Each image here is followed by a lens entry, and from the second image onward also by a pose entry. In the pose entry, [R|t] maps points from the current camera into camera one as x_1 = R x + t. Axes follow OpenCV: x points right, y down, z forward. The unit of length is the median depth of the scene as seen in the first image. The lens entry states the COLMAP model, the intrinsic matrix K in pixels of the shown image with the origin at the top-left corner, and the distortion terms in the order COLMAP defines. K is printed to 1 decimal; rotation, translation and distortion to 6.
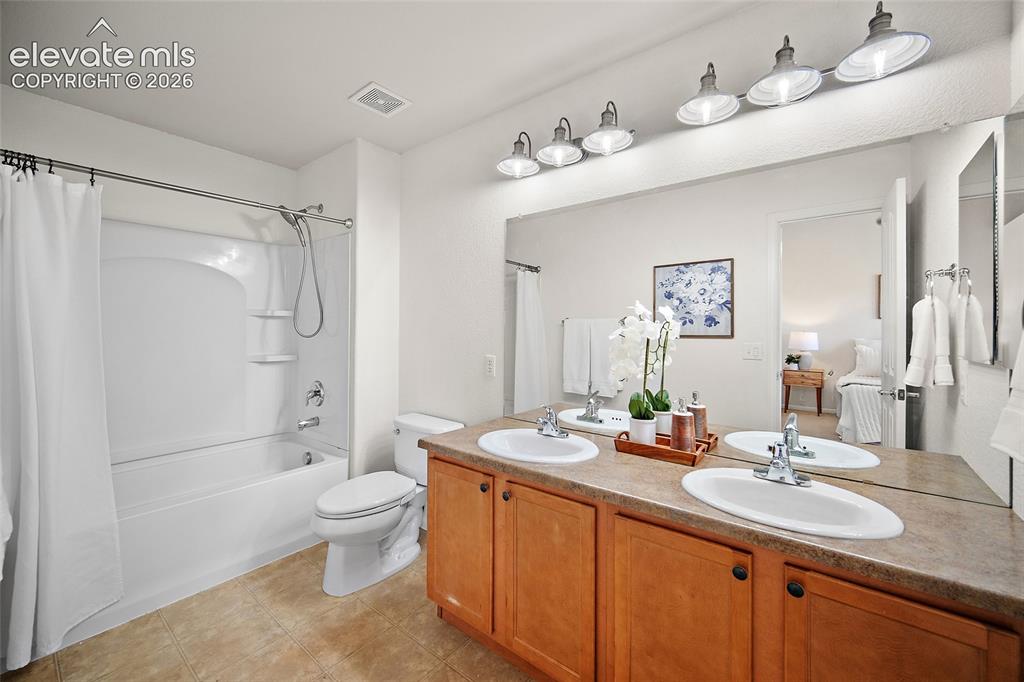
lens RADIAL K [[399.1, 0, 515.0], [0, 399.1, 337.6], [0, 0, 1]] dist [-0.001024, 0.000311]
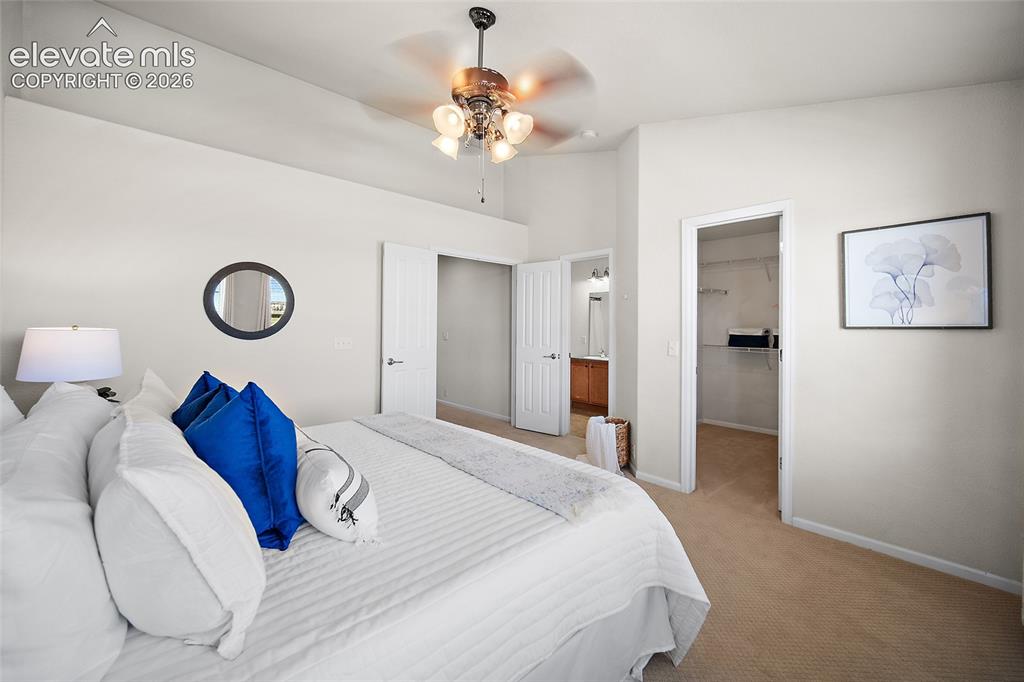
lens RADIAL K [[399.1, 0, 515.0], [0, 399.1, 337.6], [0, 0, 1]] dist [-0.001024, 0.000311]
pose [[0.987569, 0.001407, -0.157178, -0.158983], [0.001160, 0.999867, 0.016238, 0.002012], [0.157180, -0.016219, 0.987437, -3.300434]]
